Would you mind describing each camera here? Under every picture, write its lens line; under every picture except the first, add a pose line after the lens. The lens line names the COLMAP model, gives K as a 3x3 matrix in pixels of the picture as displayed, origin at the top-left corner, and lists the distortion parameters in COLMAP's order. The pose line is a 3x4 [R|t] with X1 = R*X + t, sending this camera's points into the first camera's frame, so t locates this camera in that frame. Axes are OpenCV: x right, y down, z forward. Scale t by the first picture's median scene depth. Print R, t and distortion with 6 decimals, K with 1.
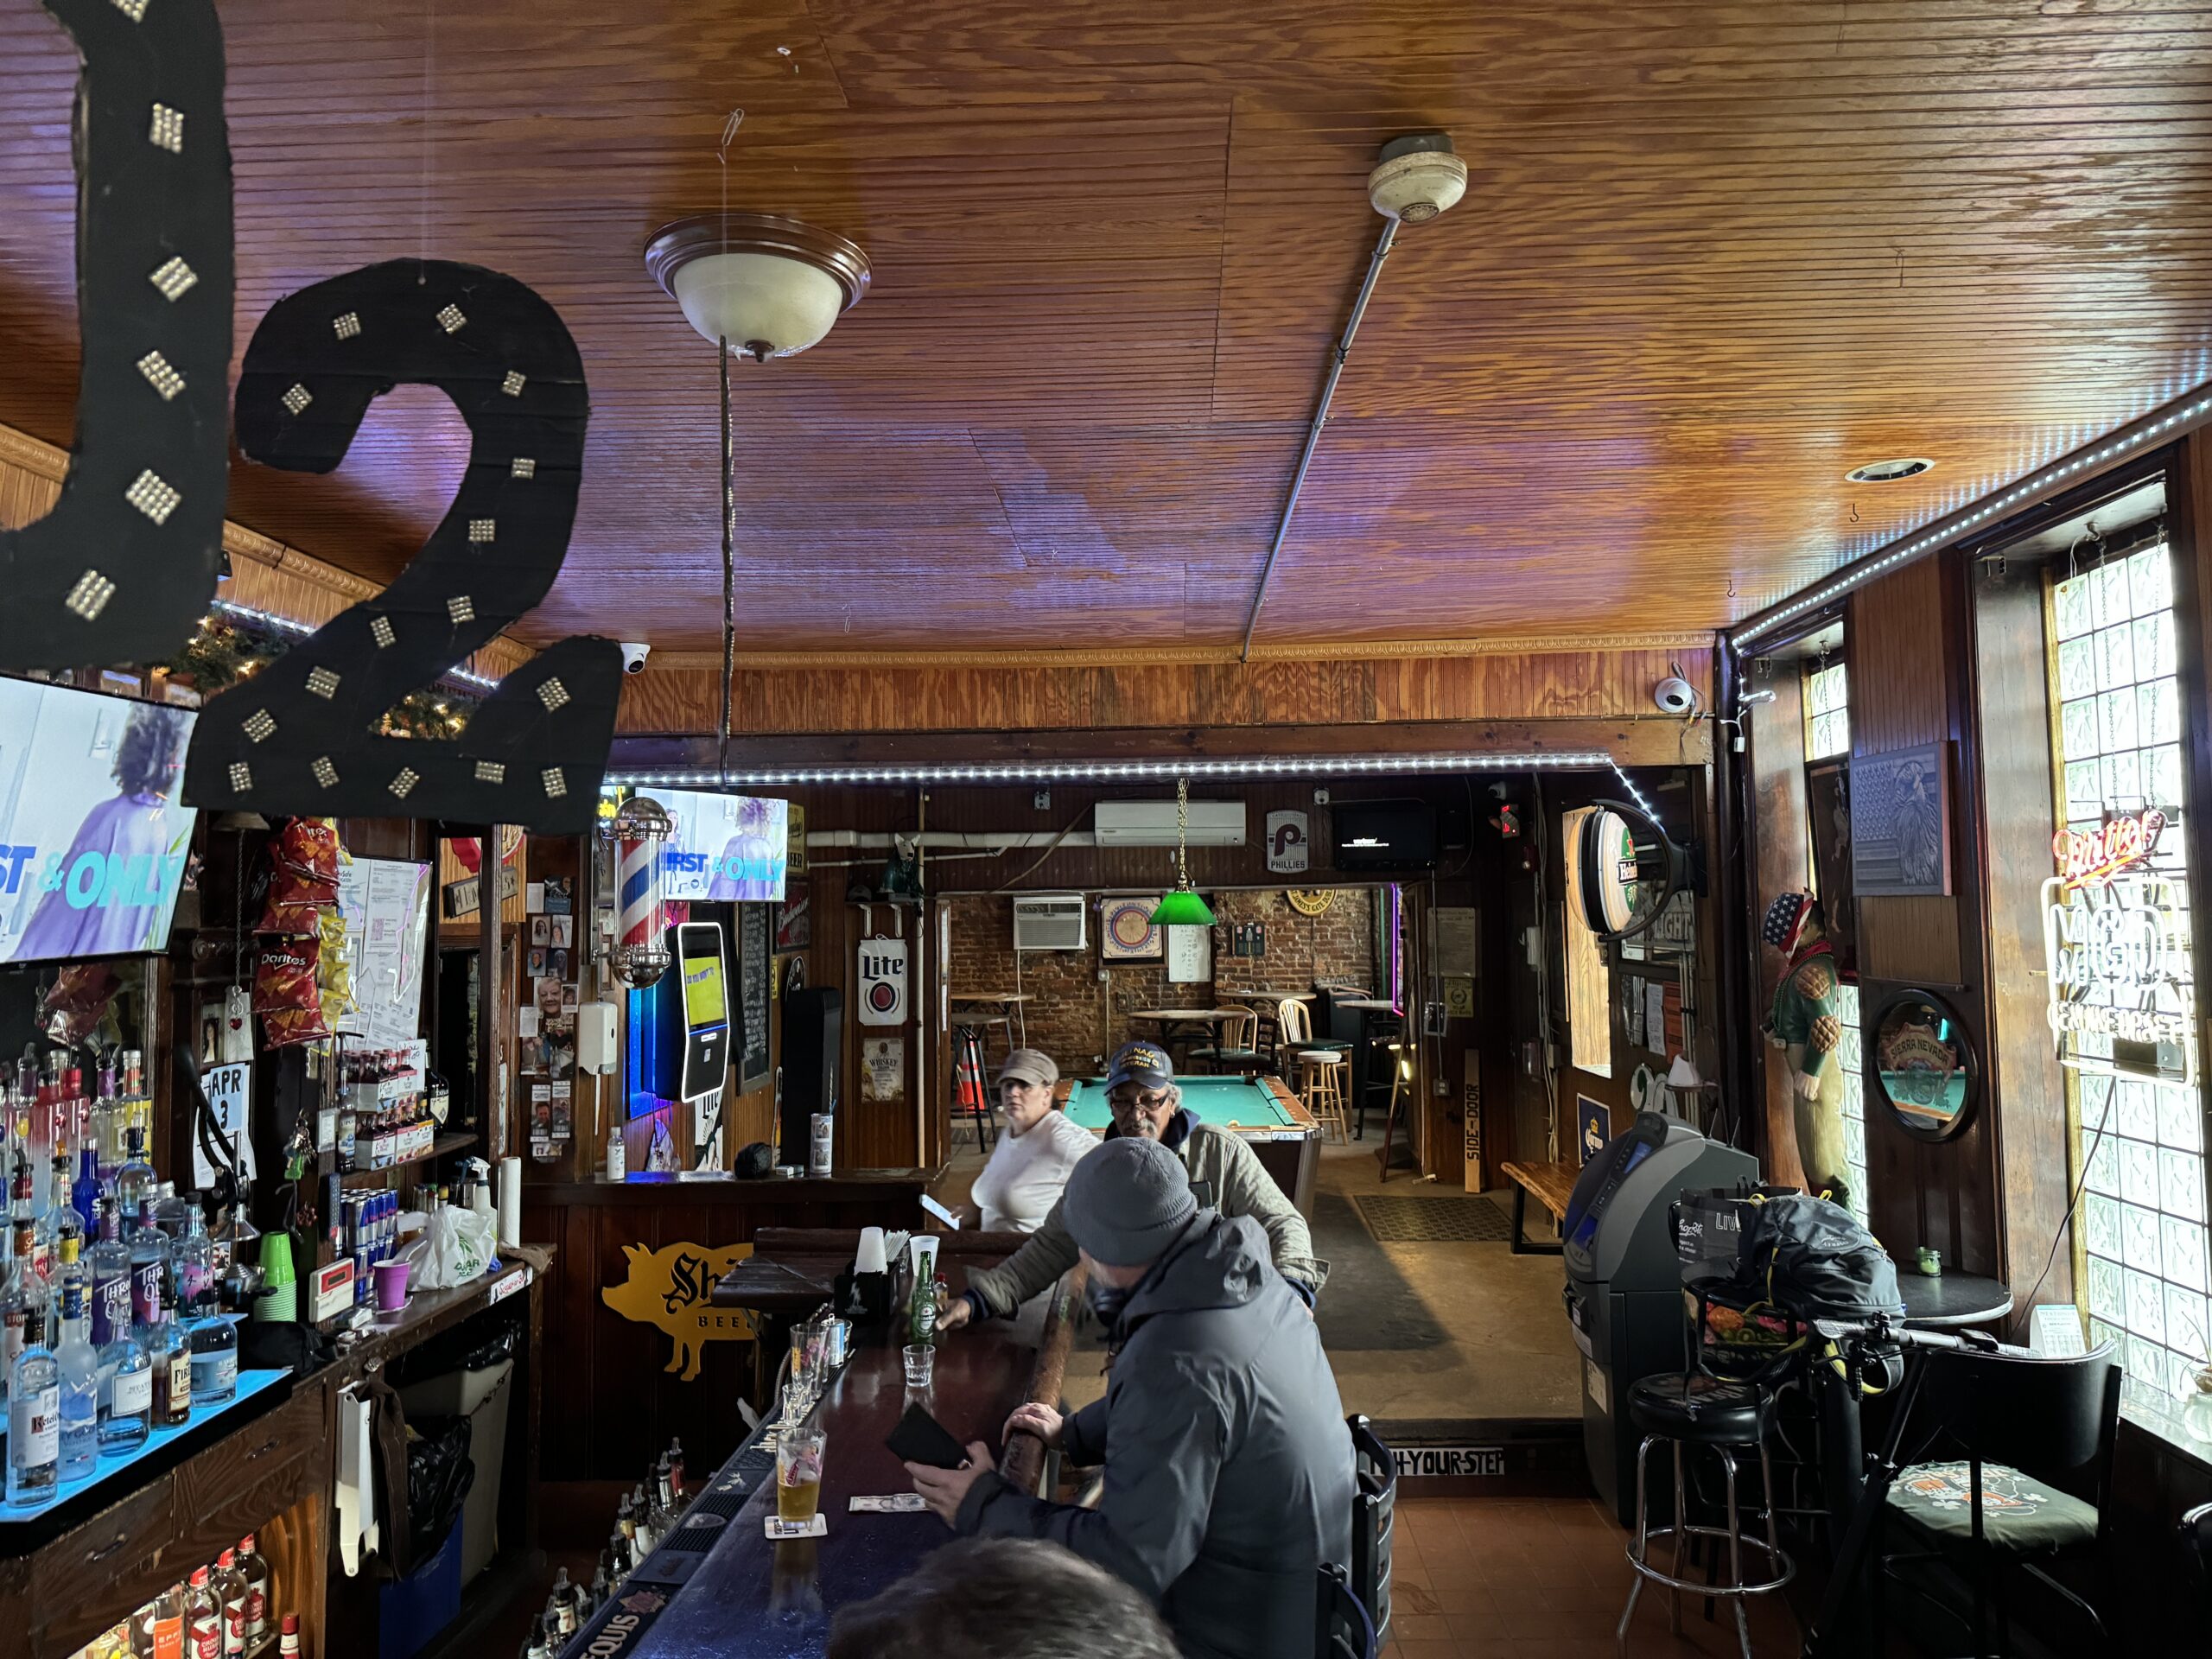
lens RADIAL K [[1562.3, 0, 1103.9], [0, 1562.3, 816.9], [0, 0, 1]] dist [0.035493, -0.036899]
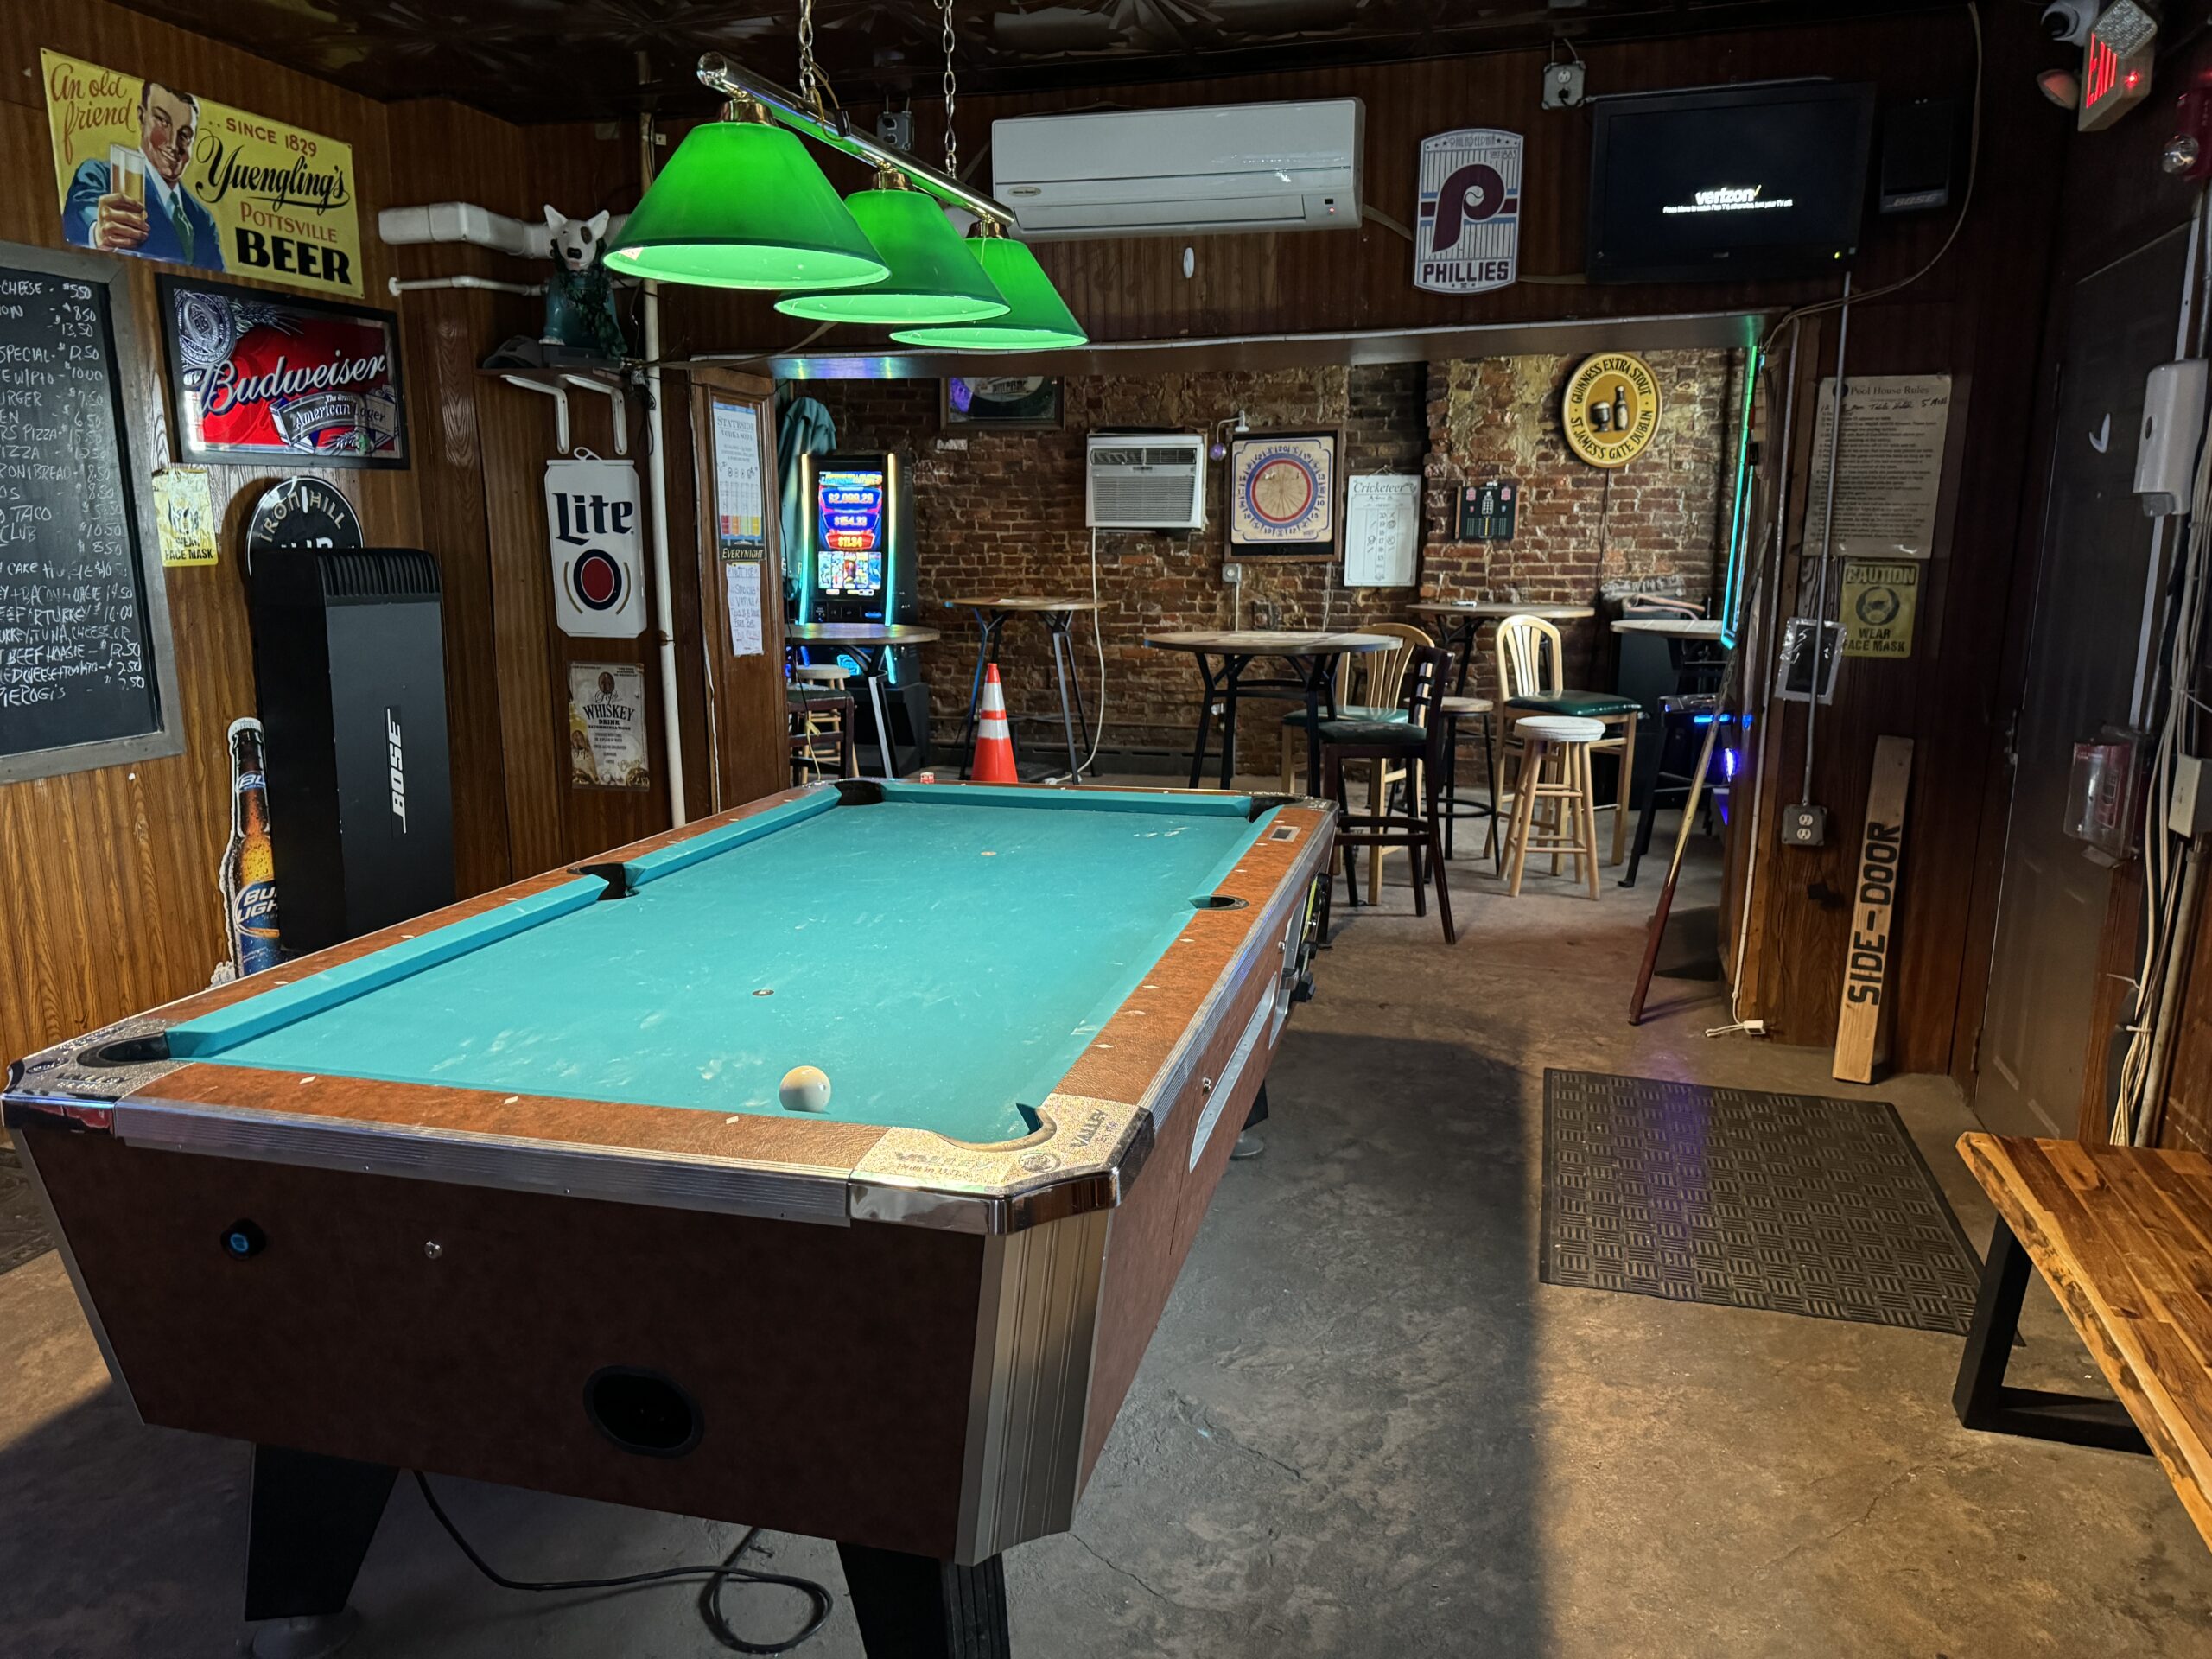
lens RADIAL K [[1562.3, 0, 1078.4], [0, 1562.3, 857.7], [0, 0, 1]] dist [0.035493, -0.036899]
pose [[0.969568, 0.060905, -0.237127, 0.130344], [0.002468, 0.966082, 0.258224, 0.074497], [0.244811, -0.250951, 0.936532, 0.568252]]
